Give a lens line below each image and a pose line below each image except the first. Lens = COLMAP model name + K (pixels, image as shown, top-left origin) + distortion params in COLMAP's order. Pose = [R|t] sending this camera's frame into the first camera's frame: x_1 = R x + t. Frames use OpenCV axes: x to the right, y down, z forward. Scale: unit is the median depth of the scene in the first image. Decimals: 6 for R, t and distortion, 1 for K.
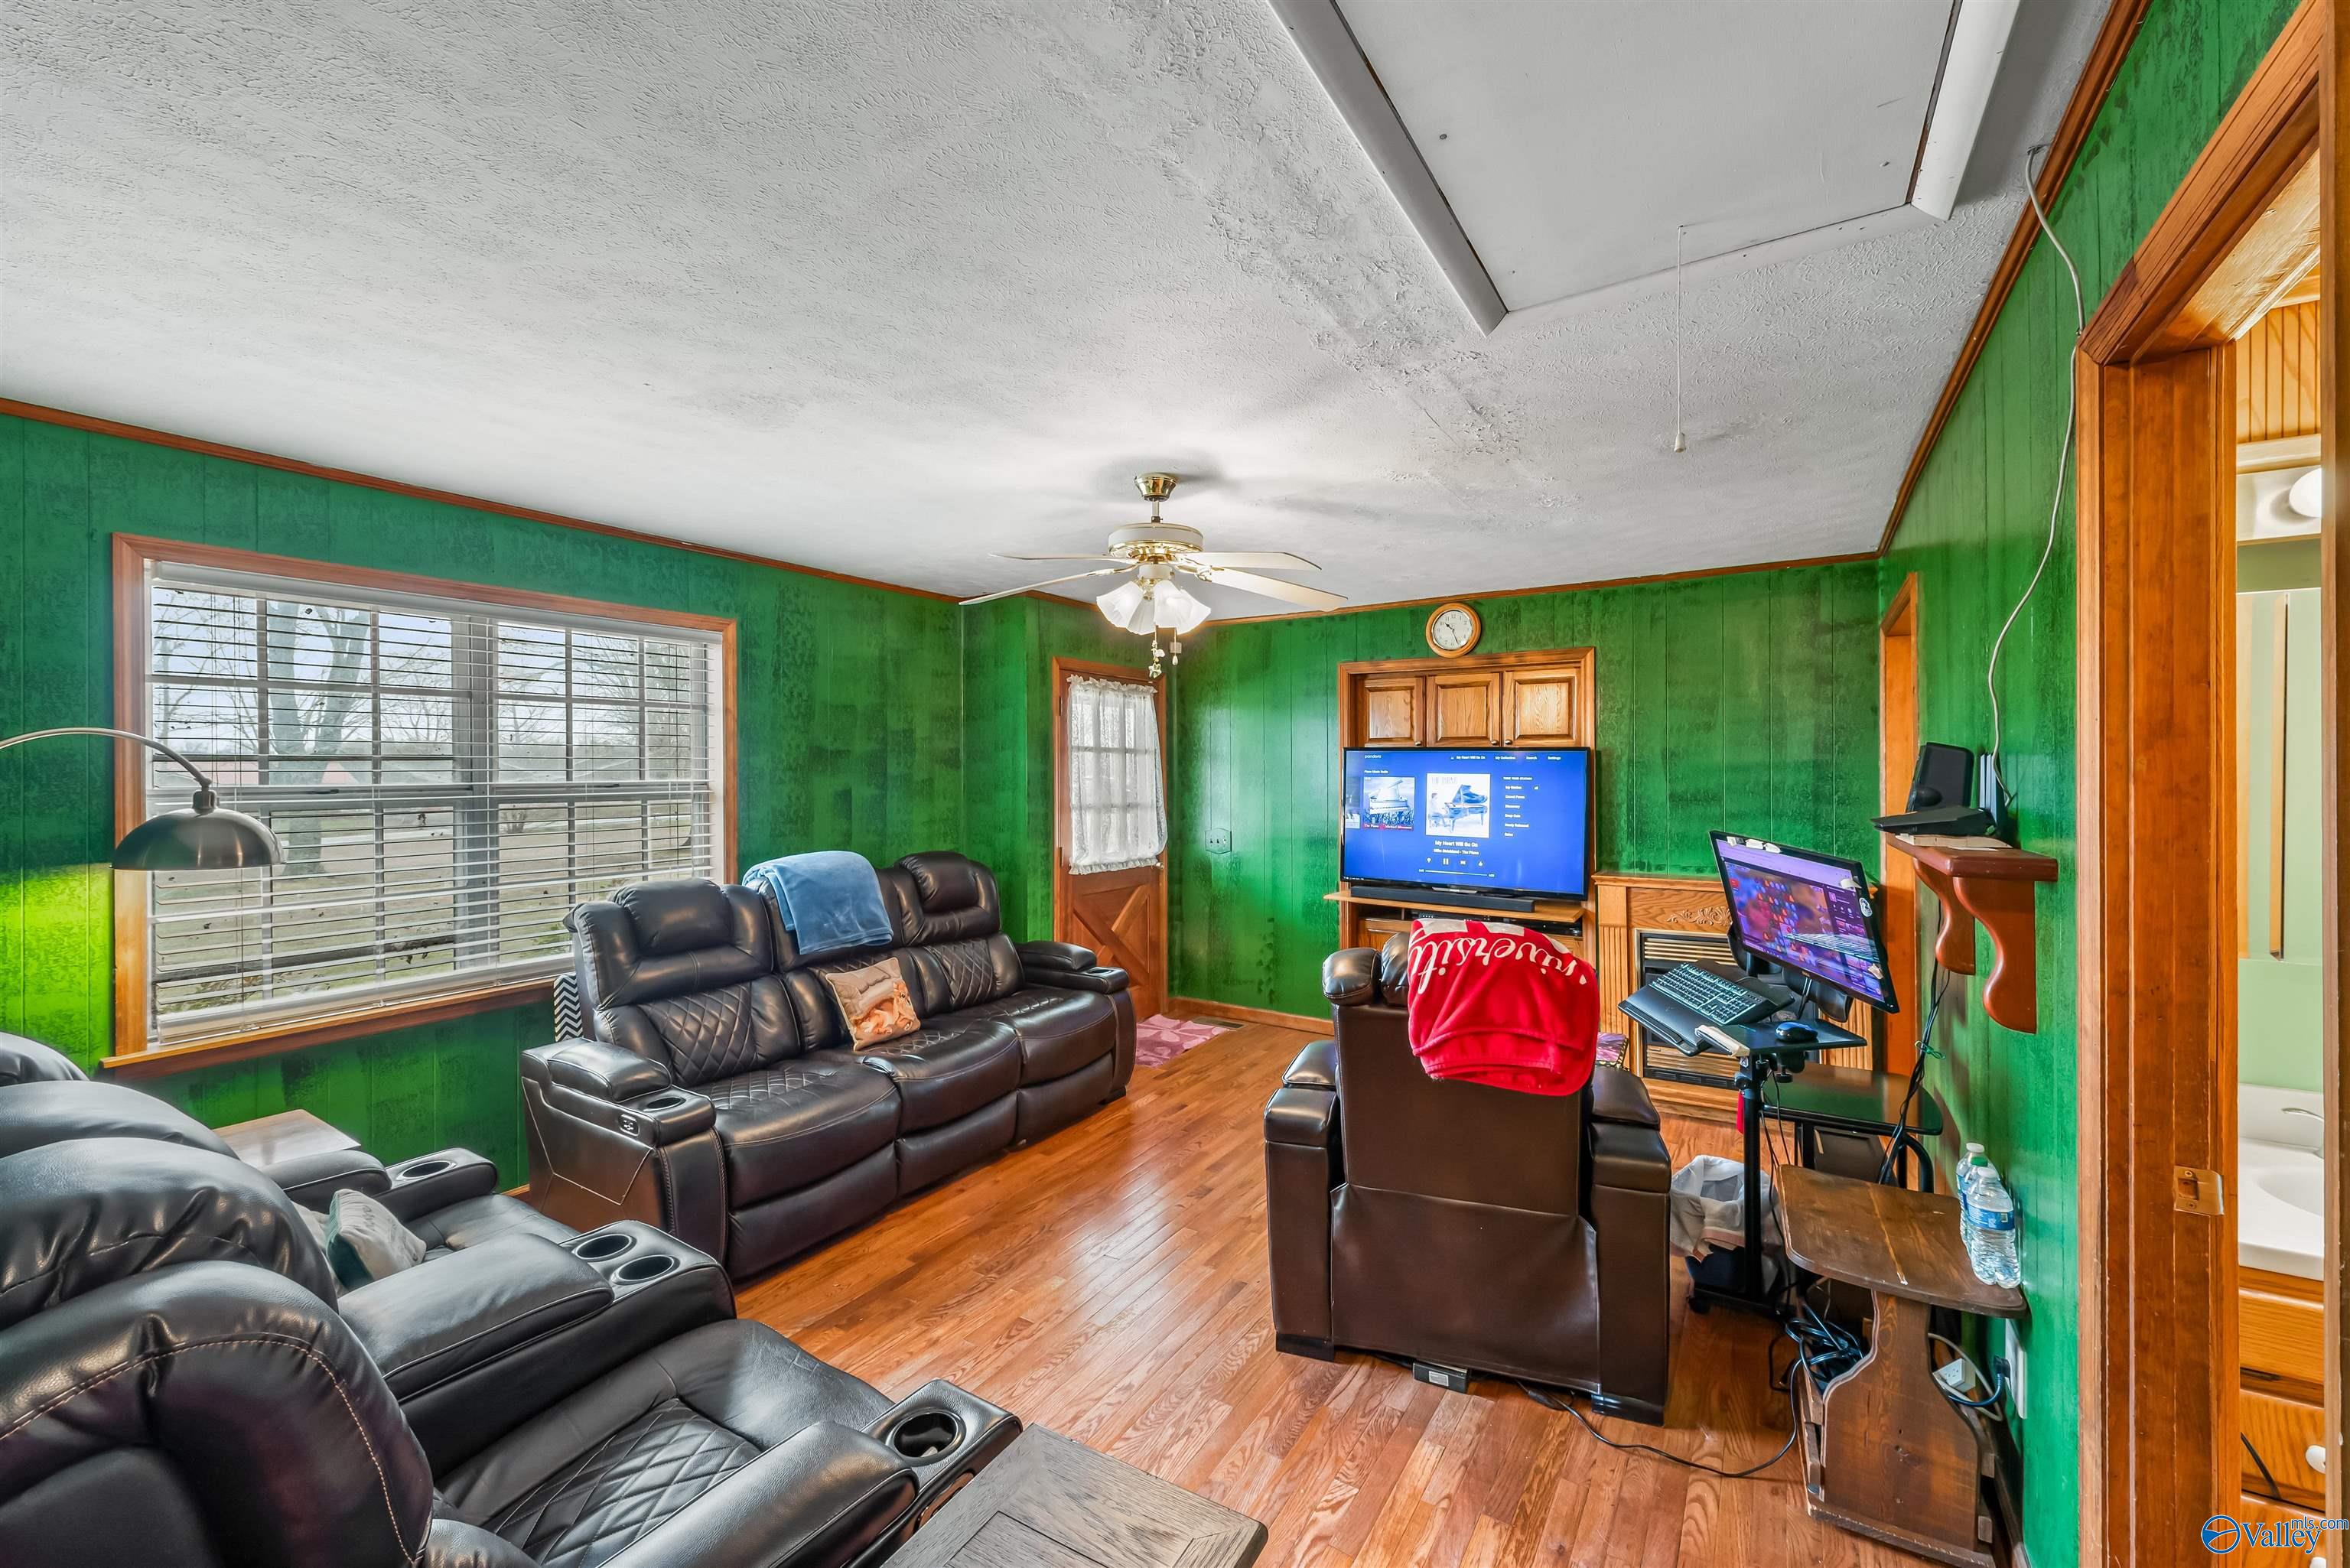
lens RADIAL K [[915.6, 0, 1200.5], [0, 915.6, 787.3], [0, 0, 1]] dist [0.013068, -0.003441]
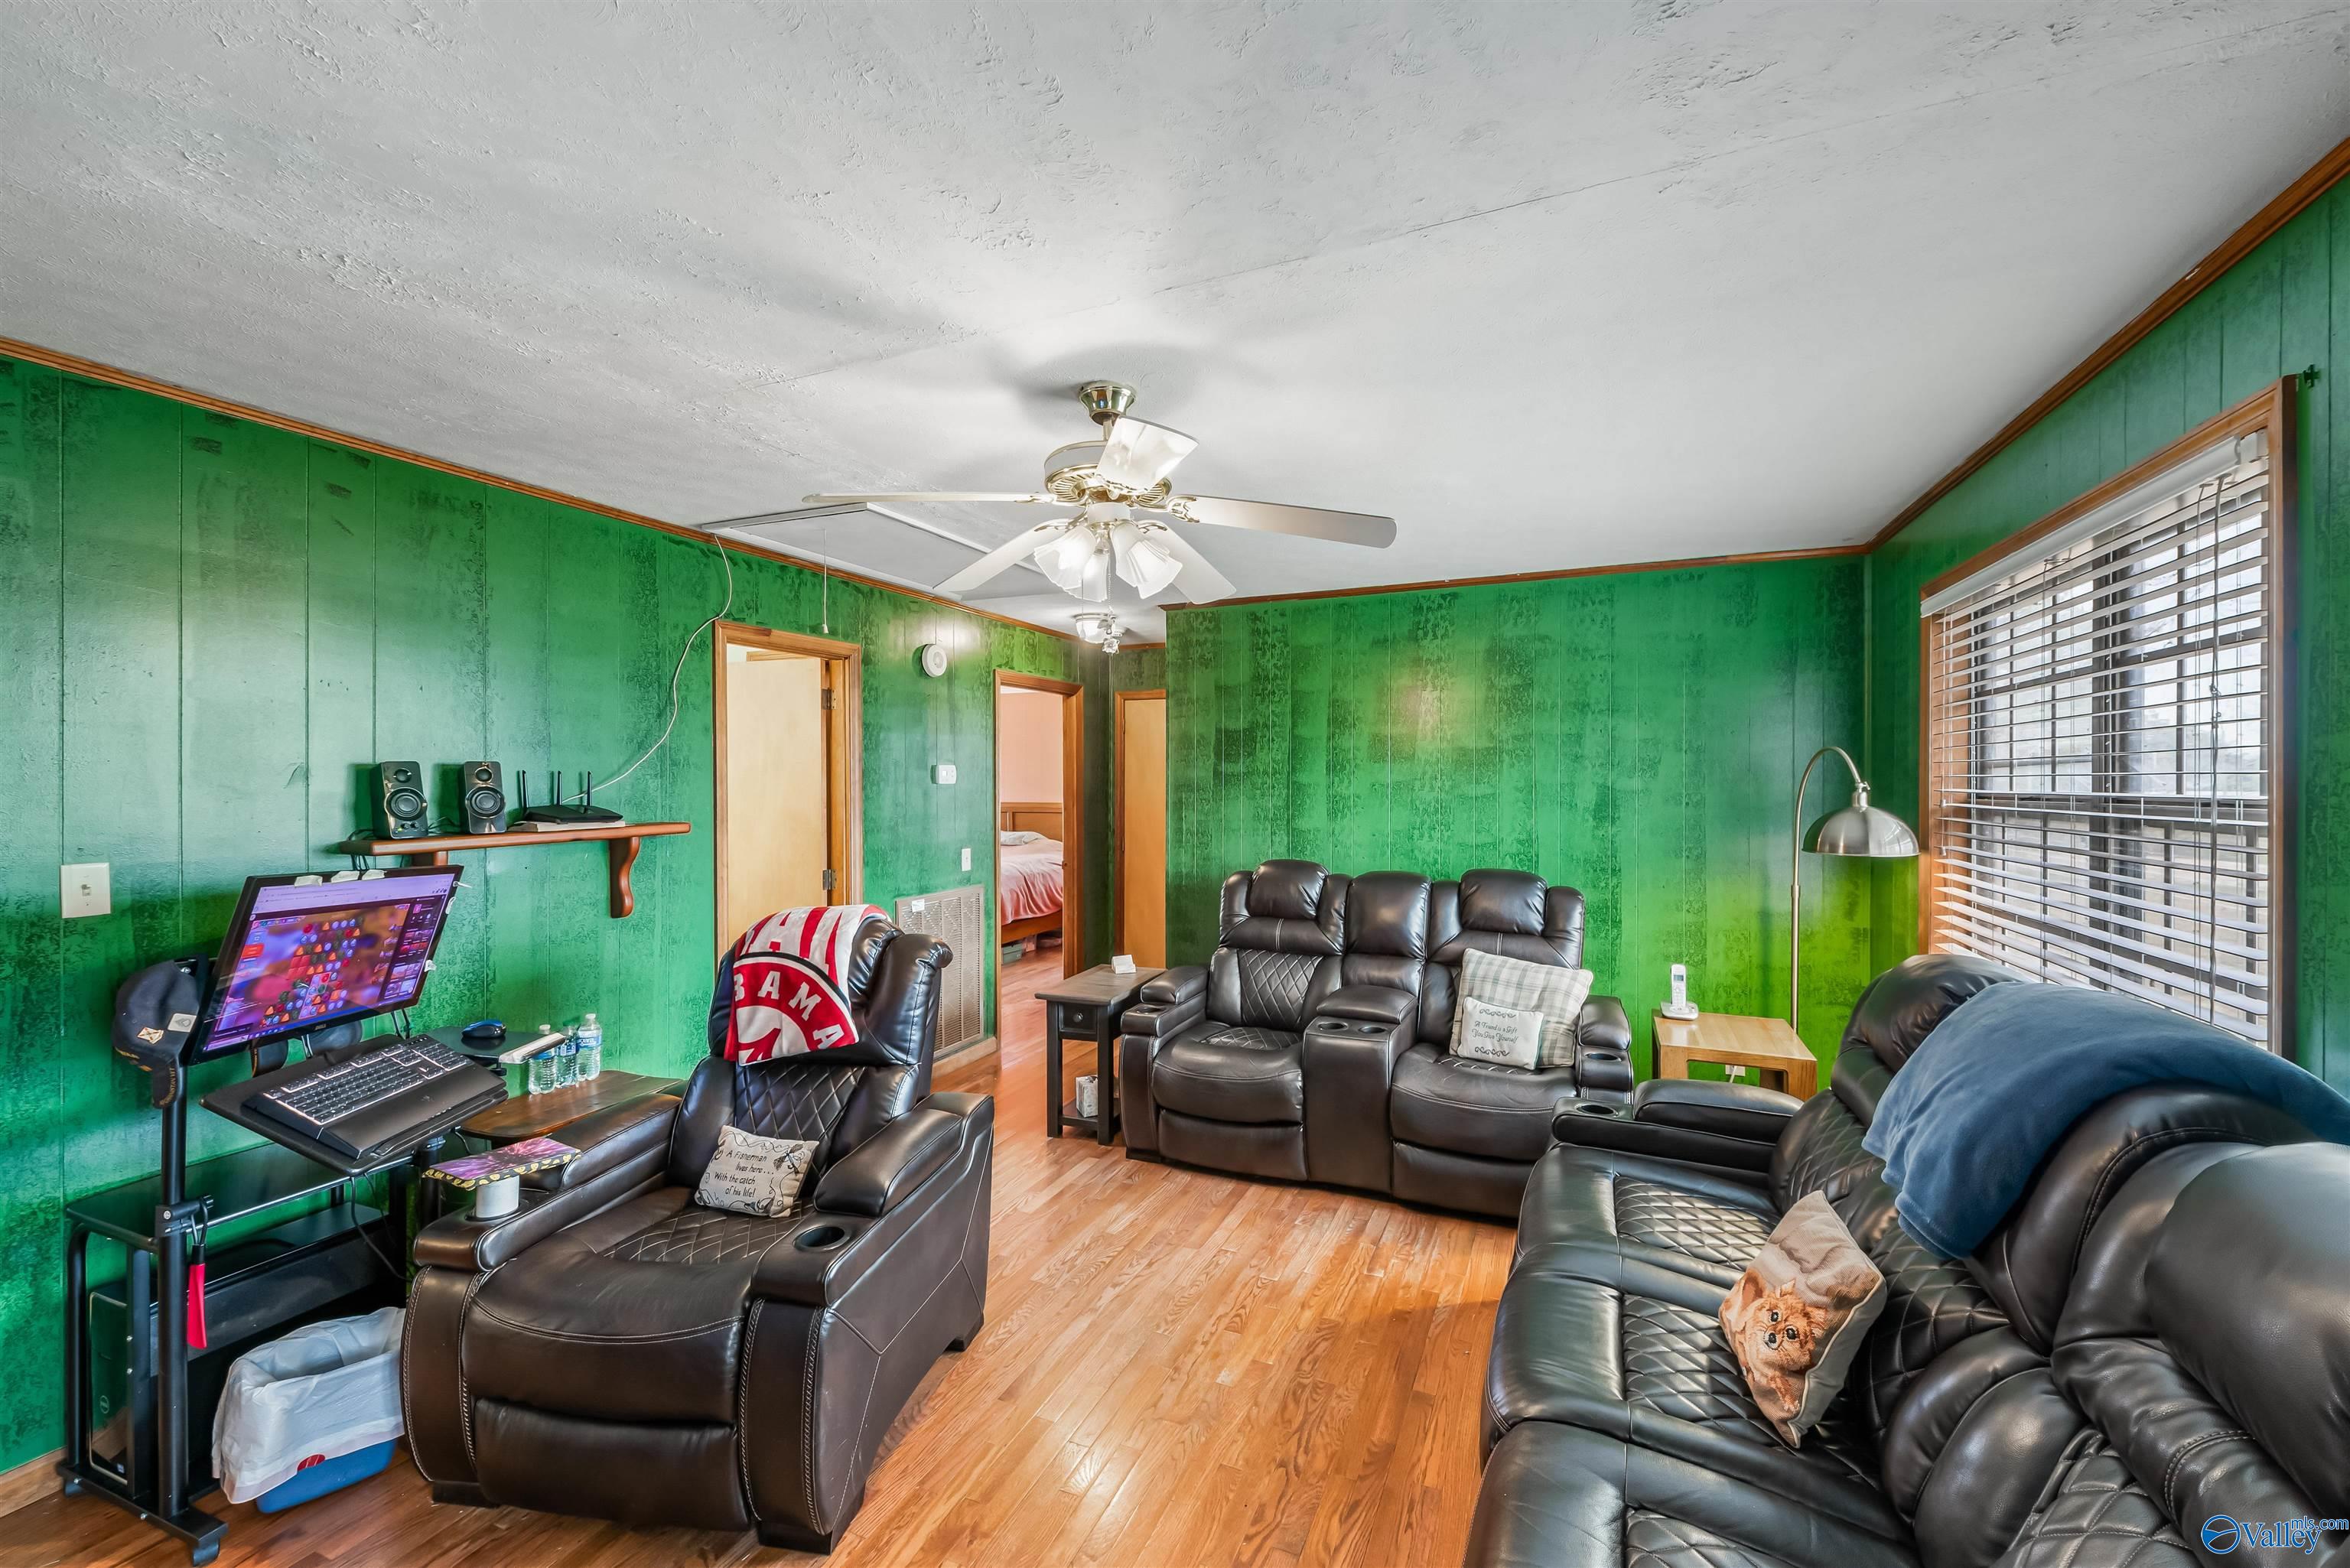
lens RADIAL K [[915.6, 0, 1200.5], [0, 915.6, 787.3], [0, 0, 1]] dist [0.013068, -0.003441]
pose [[-0.987405, 0.008879, -0.157961, -0.001465], [0.007022, 0.999900, 0.012306, -0.023333], [0.158054, 0.011041, -0.987369, 1.655435]]
